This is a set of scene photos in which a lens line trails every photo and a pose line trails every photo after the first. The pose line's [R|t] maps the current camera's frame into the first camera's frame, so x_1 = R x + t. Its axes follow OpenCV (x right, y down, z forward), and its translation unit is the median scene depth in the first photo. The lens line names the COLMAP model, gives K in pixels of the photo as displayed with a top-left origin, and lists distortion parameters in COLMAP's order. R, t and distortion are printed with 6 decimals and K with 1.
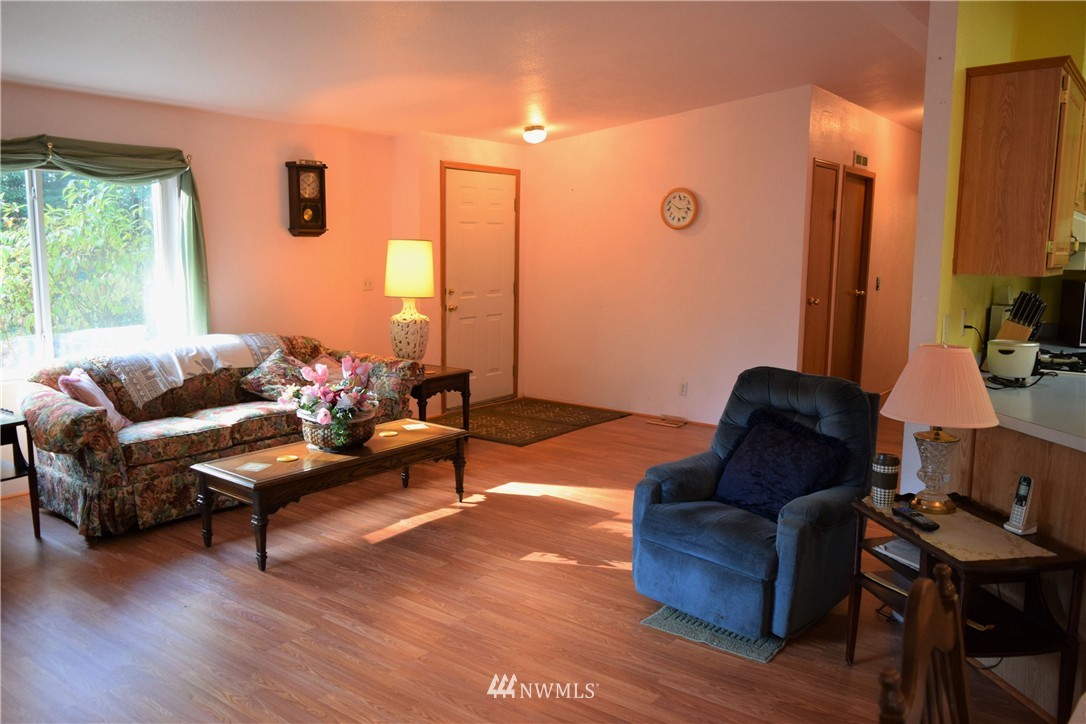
lens RADIAL K [[836.8, 0, 546.5], [0, 836.8, 360.0], [0, 0, 1]] dist [-0.022918, 0.011767]
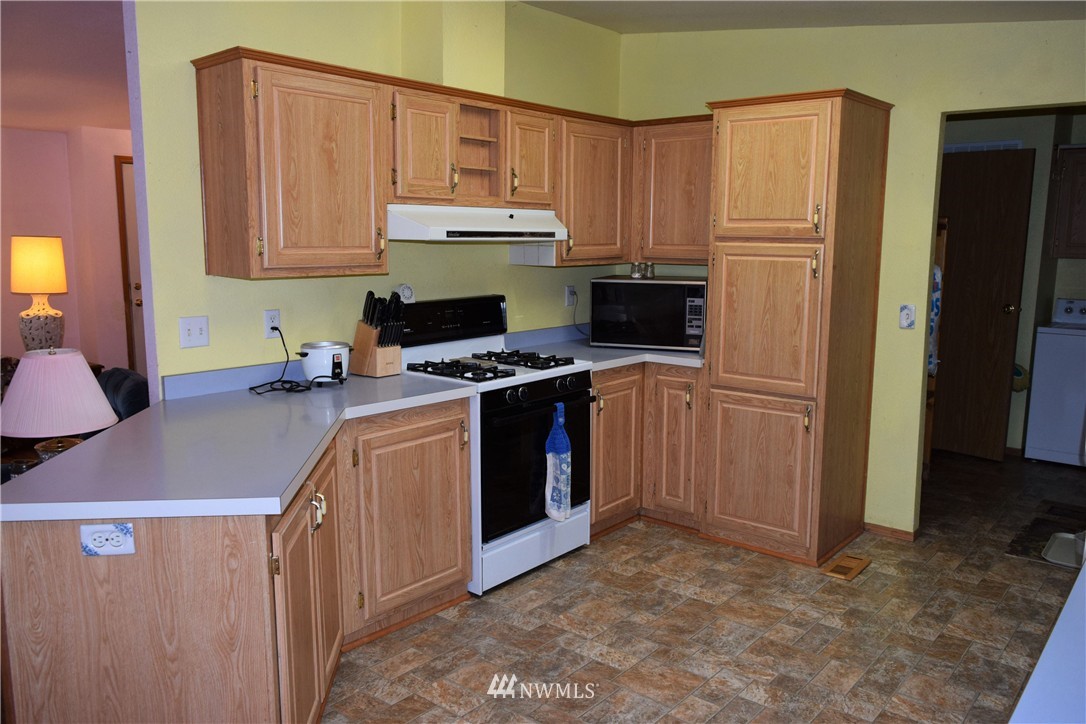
lens RADIAL K [[836.8, 0, 541.4], [0, 836.8, 361.0], [0, 0, 1]] dist [-0.022918, 0.011767]
pose [[0.998713, 0.003435, -0.050606, 0.831299], [-0.002637, 0.999871, 0.015833, -0.017401], [0.050653, -0.015679, 0.998593, 0.042103]]
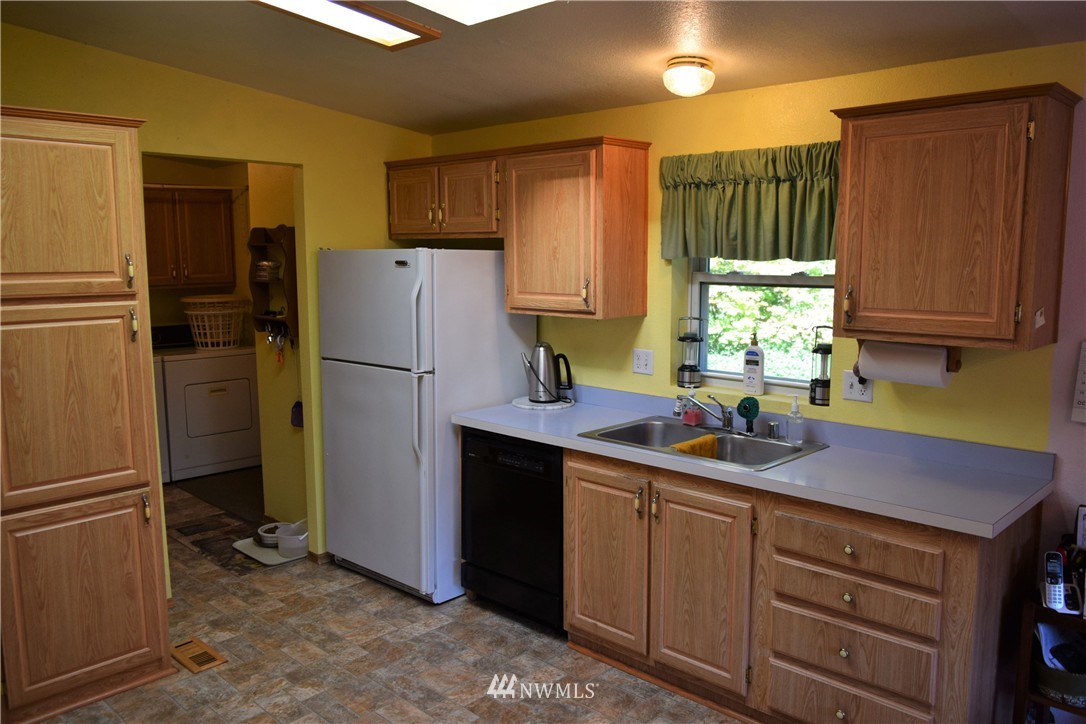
lens RADIAL K [[836.8, 0, 541.4], [0, 836.8, 359.4], [0, 0, 1]] dist [-0.022918, 0.011767]
pose [[0.126252, -0.140224, 0.982038, 0.326261], [0.138001, 0.982816, 0.122593, -0.133761], [-0.982352, 0.120044, 0.143434, 0.560451]]
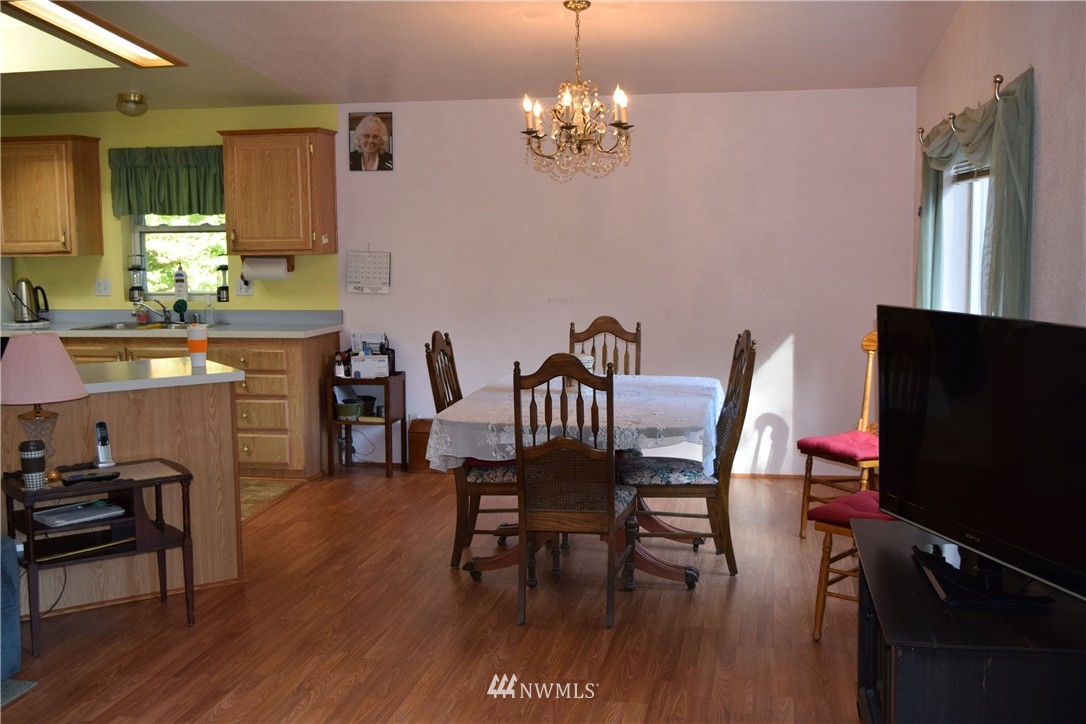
lens RADIAL K [[1202.9, 0, 540.2], [0, 1202.9, 356.3], [0, 0, 1]] dist [-0.041110, 0.000000]
pose [[-0.435345, -0.100175, 0.894673, -0.959655], [0.127067, 0.977004, 0.171224, -0.133405], [-0.891251, 0.188225, -0.412605, 0.804043]]
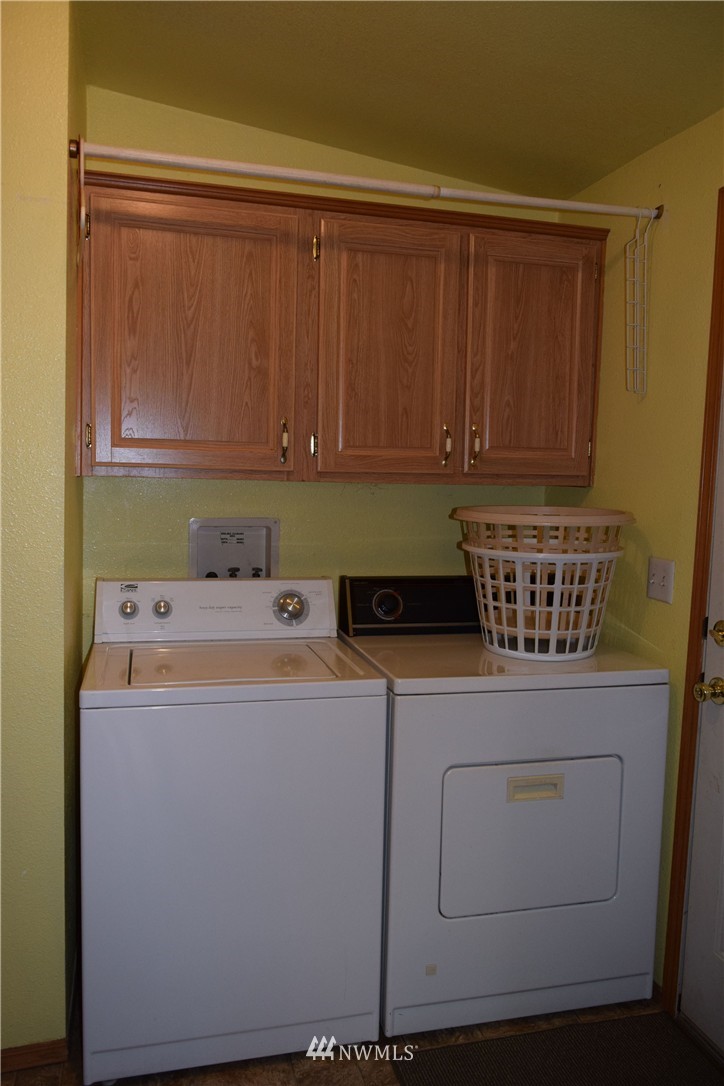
lens RADIAL K [[836.8, 0, 355.9], [0, 836.8, 542.7], [0, 0, 1]] dist [-0.022918, 0.011767]
pose [[0.613230, -0.069327, 0.786856, 1.390723], [0.089062, 0.995857, 0.018332, -0.143215], [-0.784867, 0.058837, 0.616864, 1.193982]]
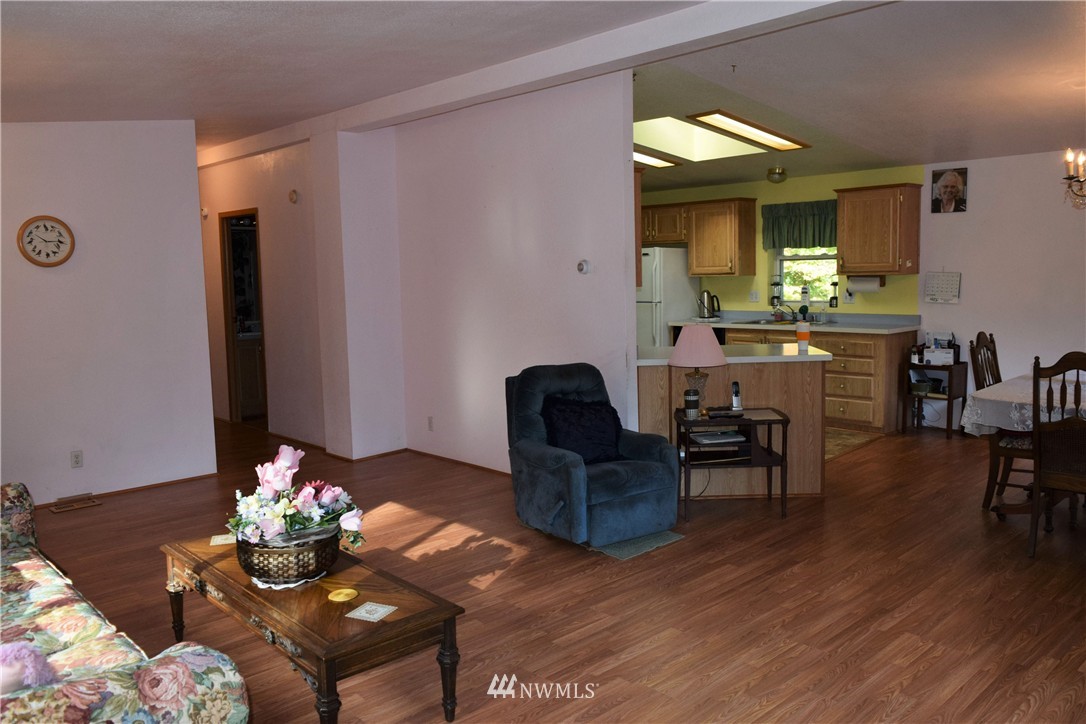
lens RADIAL K [[836.8, 0, 542.8], [0, 836.8, 360.8], [0, 0, 1]] dist [-0.022918, 0.011767]
pose [[0.168274, -0.124880, 0.977798, -1.051268], [0.160842, 0.982127, 0.097753, -0.130414], [-0.972529, 0.140822, 0.185353, 0.757378]]
